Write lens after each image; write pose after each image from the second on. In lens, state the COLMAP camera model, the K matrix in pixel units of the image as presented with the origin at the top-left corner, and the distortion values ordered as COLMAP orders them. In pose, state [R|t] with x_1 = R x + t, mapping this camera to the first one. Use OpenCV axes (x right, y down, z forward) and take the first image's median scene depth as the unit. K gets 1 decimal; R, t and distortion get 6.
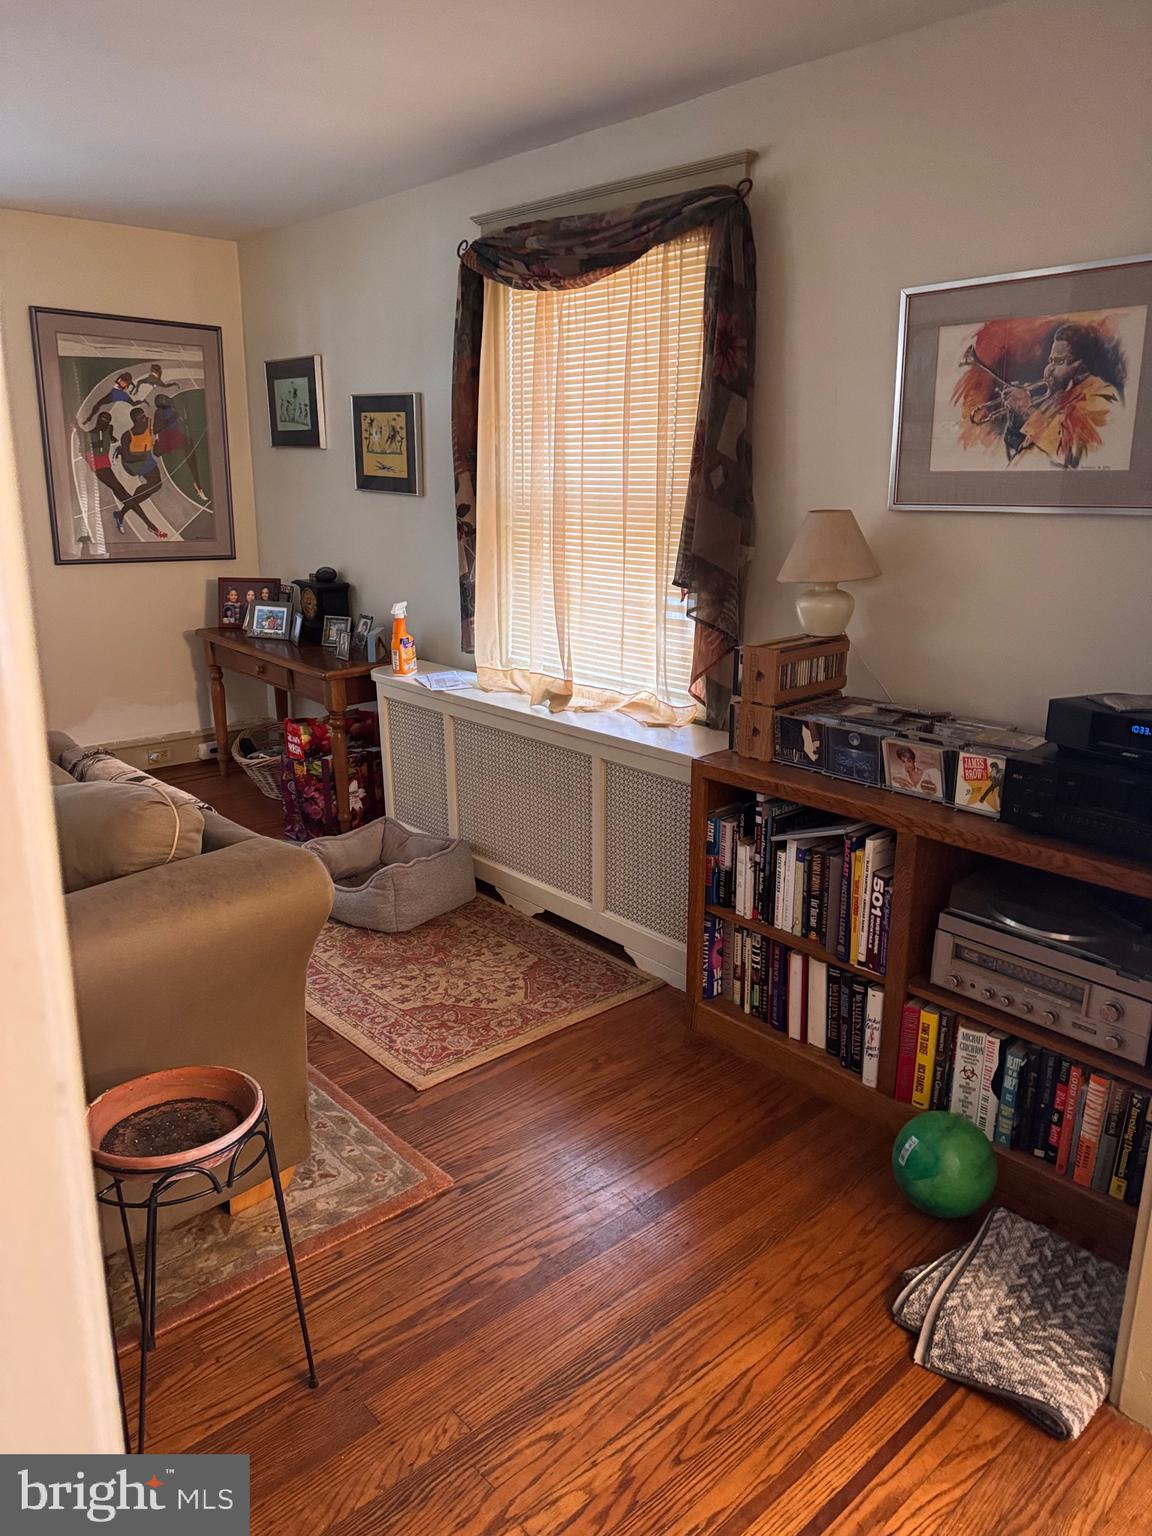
lens RADIAL K [[1051.5, 0, 568.0], [0, 1051.5, 768.1], [0, 0, 1]] dist [0.136560, -0.255475]
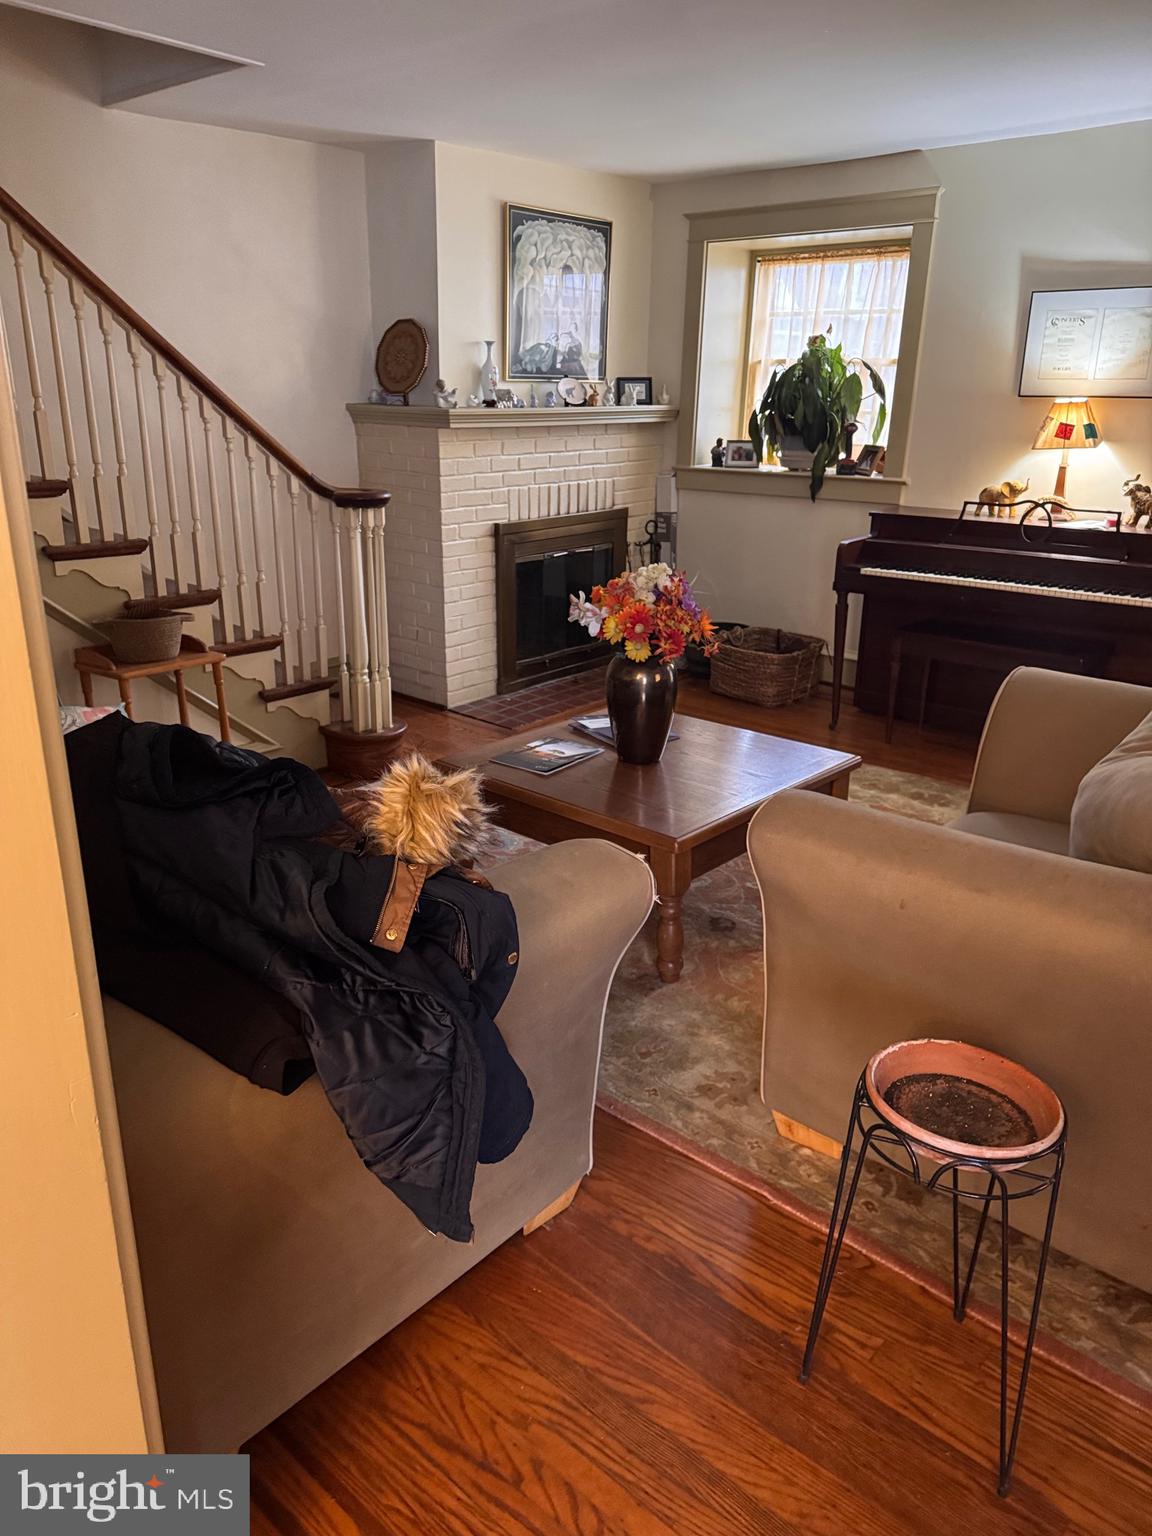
lens RADIAL K [[1075.1, 0, 567.6], [0, 1075.1, 763.1], [0, 0, 1]] dist [0.051261, -0.103490]
pose [[0.089606, 0.313087, -0.945488, 0.177622], [-0.271298, 0.921082, 0.279294, -0.050958], [0.958315, 0.231482, 0.167474, 0.195263]]
